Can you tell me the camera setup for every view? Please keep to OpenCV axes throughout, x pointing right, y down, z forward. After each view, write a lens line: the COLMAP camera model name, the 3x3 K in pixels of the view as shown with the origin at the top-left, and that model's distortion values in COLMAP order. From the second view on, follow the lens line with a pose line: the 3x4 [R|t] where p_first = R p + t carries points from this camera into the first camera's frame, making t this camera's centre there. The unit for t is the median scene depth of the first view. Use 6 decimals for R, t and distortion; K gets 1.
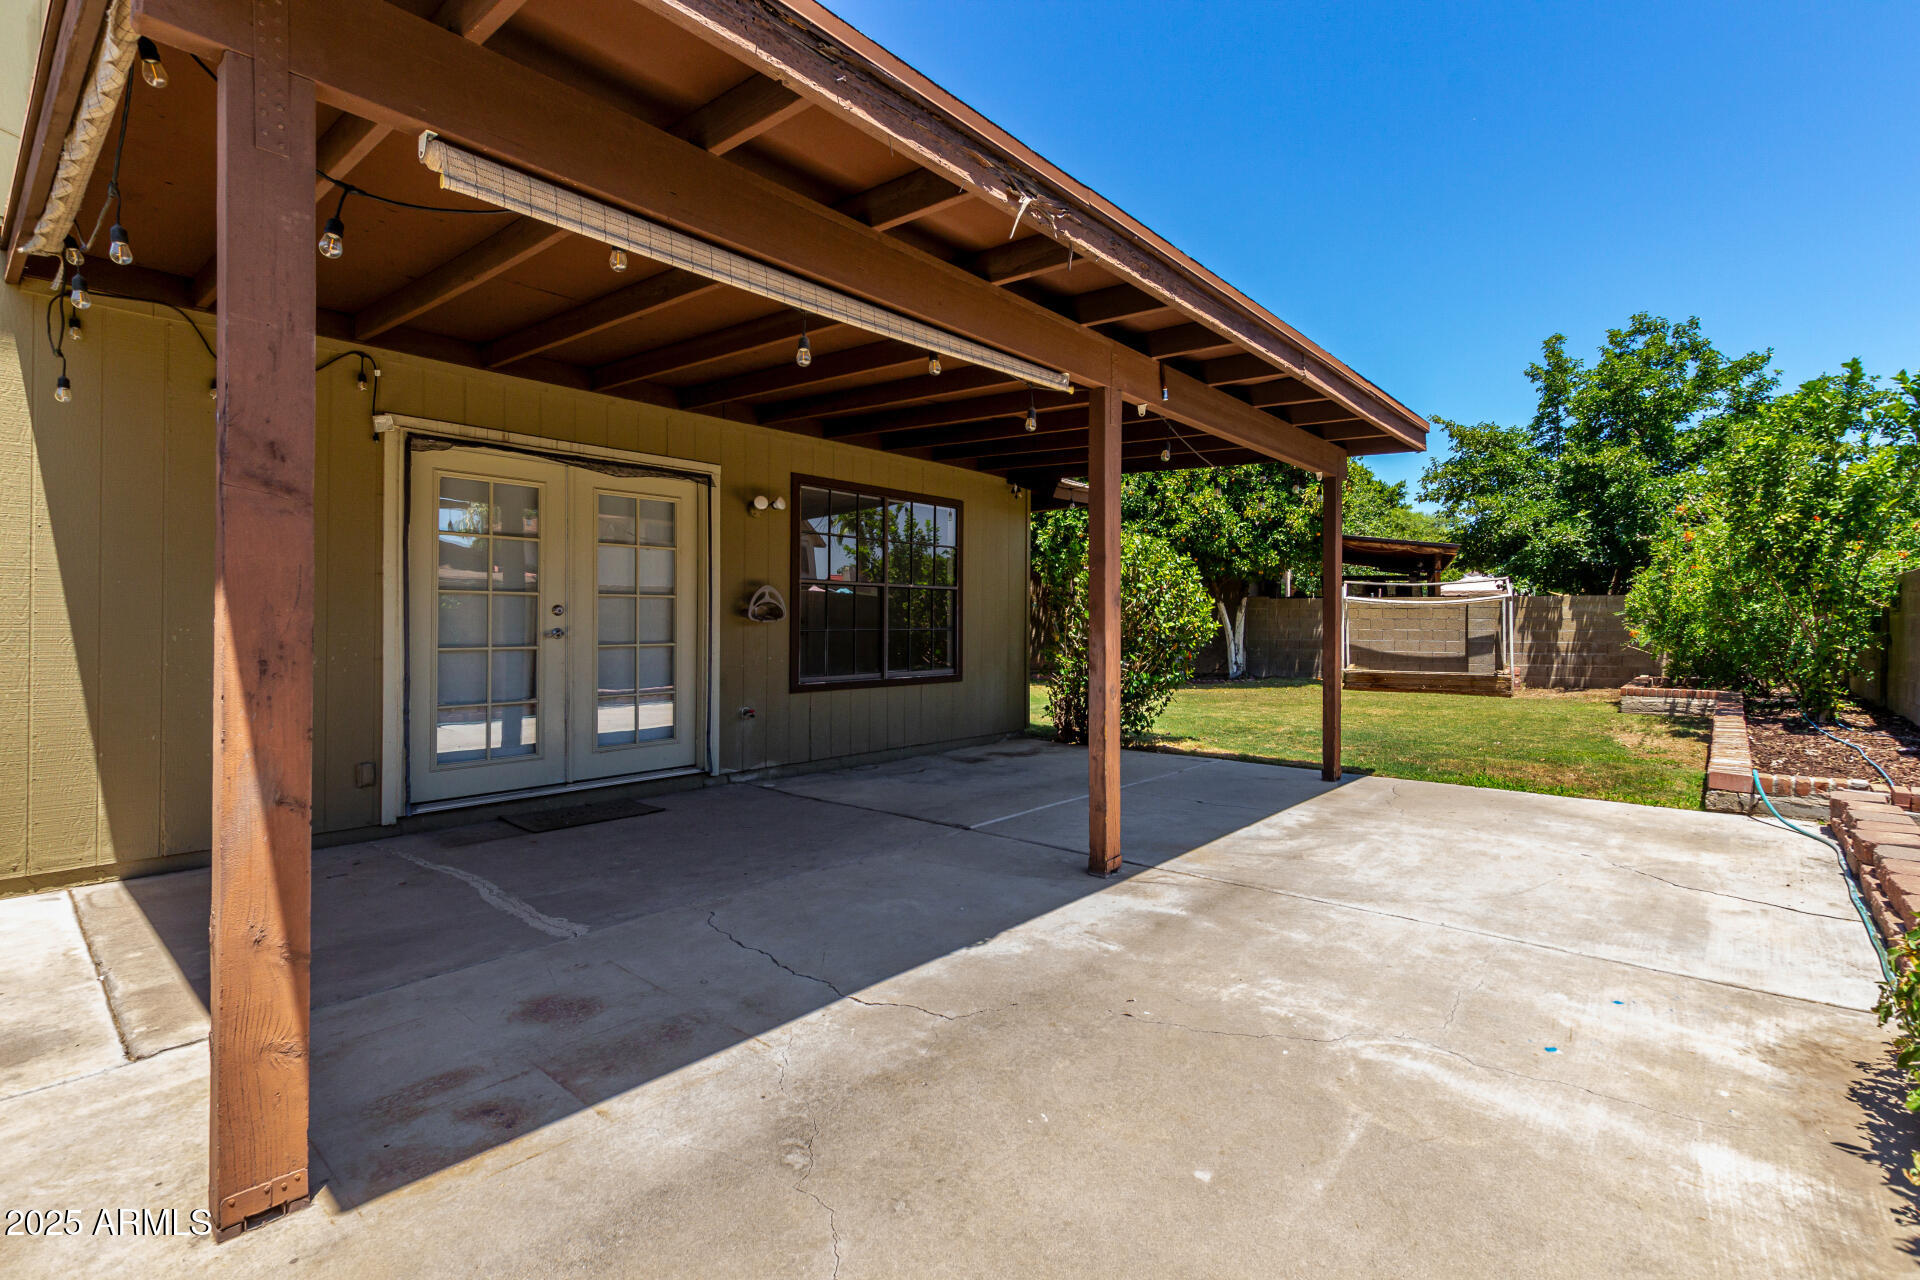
lens RADIAL K [[887.7, 0, 959.0], [0, 887.7, 632.7], [0, 0, 1]] dist [0.002370, 0.001285]
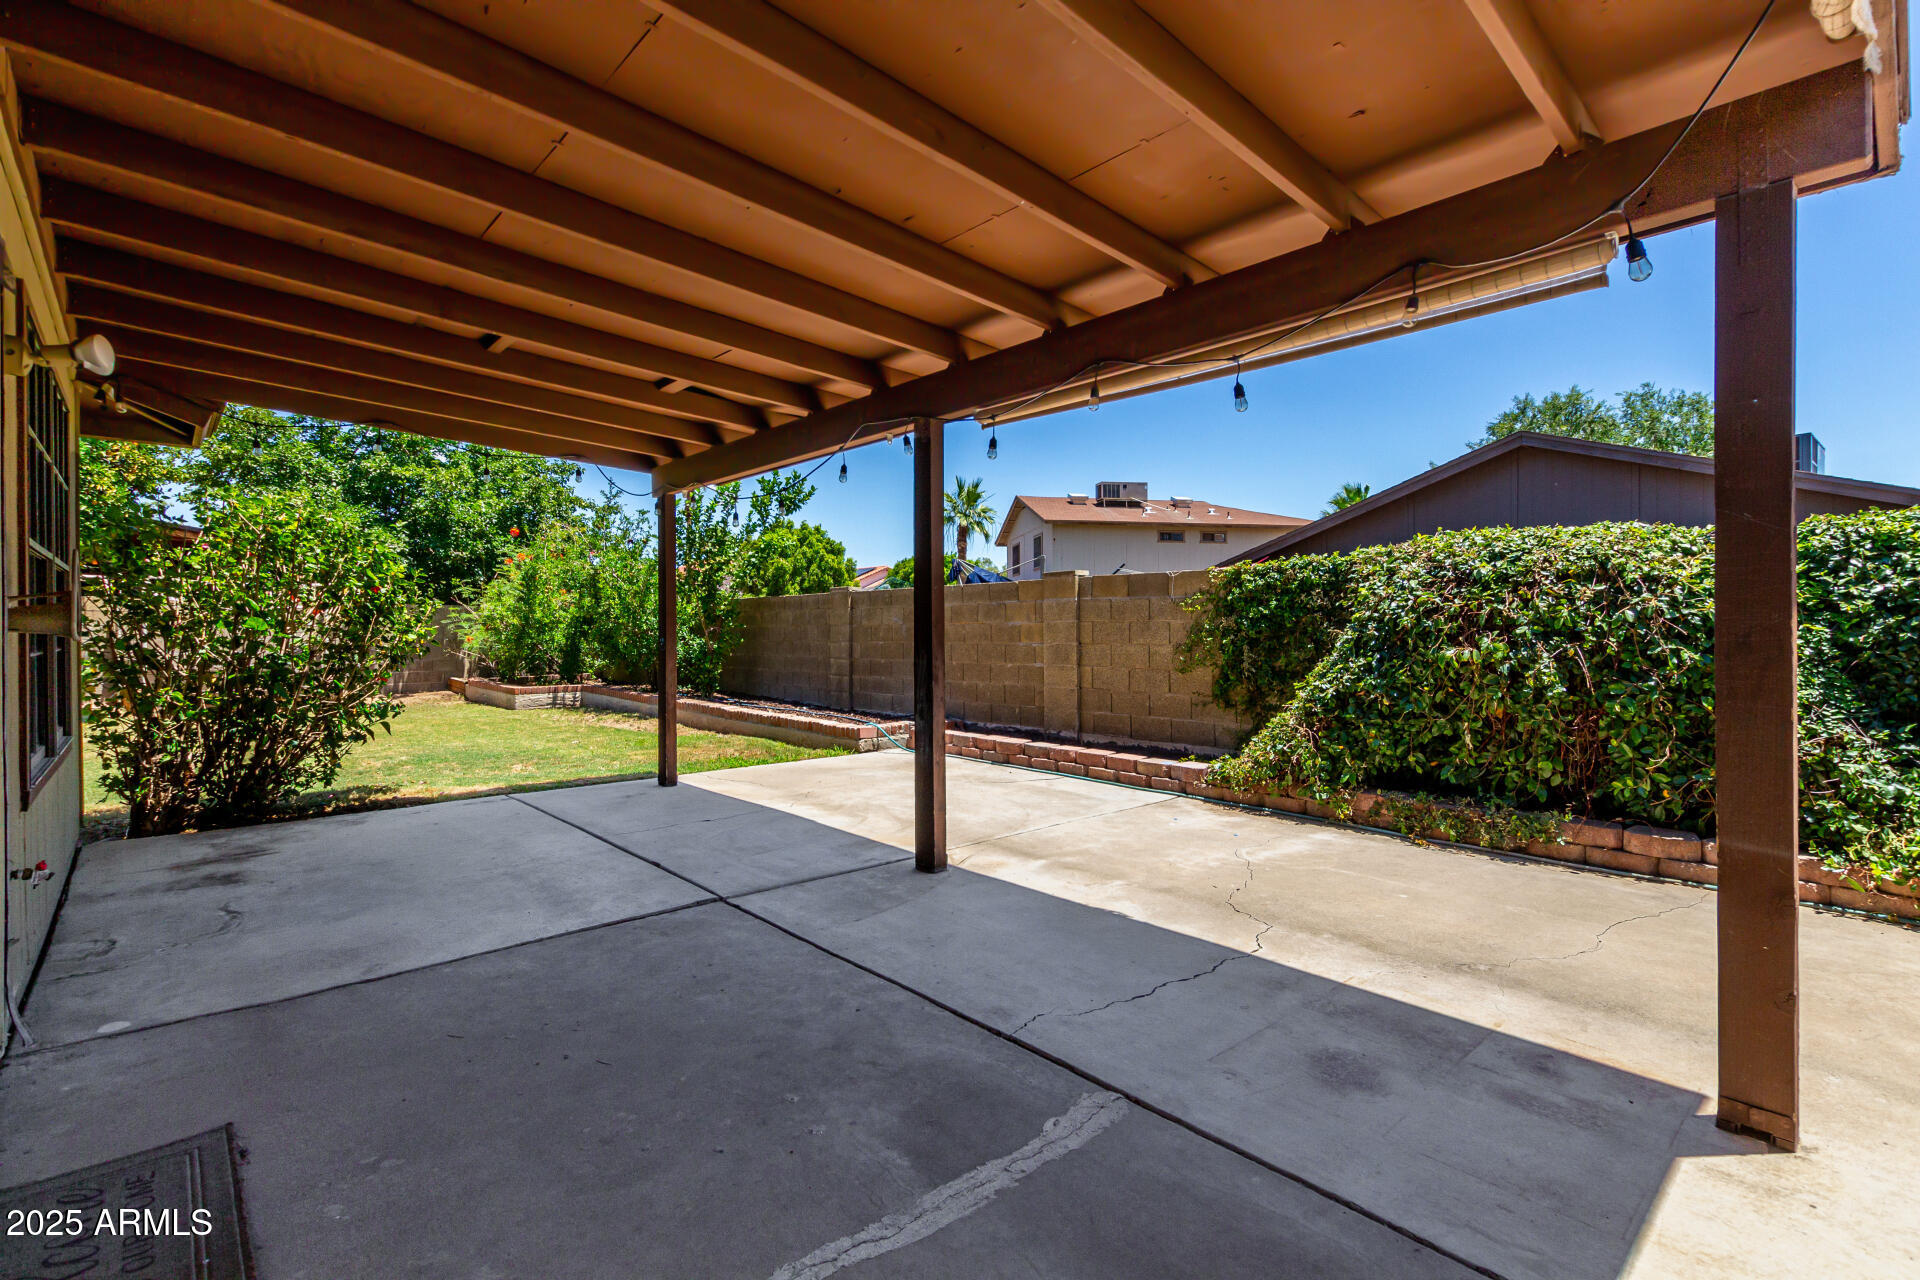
lens RADIAL K [[887.7, 0, 960.5], [0, 887.7, 635.1], [0, 0, 1]] dist [0.002370, 0.001285]
pose [[0.106437, -0.007021, 0.994295, -1.432326], [0.008167, 0.999948, 0.006187, -0.036105], [-0.994286, 0.007462, 0.106489, 1.321432]]
